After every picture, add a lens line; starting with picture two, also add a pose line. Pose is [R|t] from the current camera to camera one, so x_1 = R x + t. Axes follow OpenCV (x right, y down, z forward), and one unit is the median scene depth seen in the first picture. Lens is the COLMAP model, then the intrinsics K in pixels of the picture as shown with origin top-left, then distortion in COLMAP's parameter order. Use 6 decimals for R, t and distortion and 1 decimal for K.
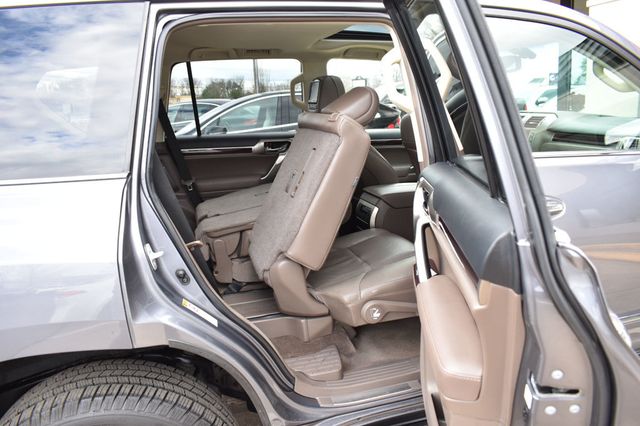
lens RADIAL K [[497.6, 0, 319.6], [0, 497.6, 212.2], [0, 0, 1]] dist [-0.101921, 0.018838]
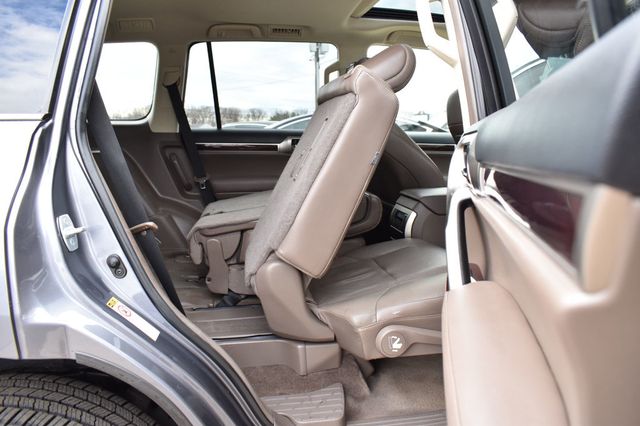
lens RADIAL K [[497.6, 0, 320.7], [0, 497.6, 212.8], [0, 0, 1]] dist [-0.101921, 0.018838]
pose [[0.992264, 0.051503, -0.112954, 0.074534], [-0.058557, 0.996476, -0.060050, 0.062780], [0.109463, 0.066200, 0.991784, 0.258133]]
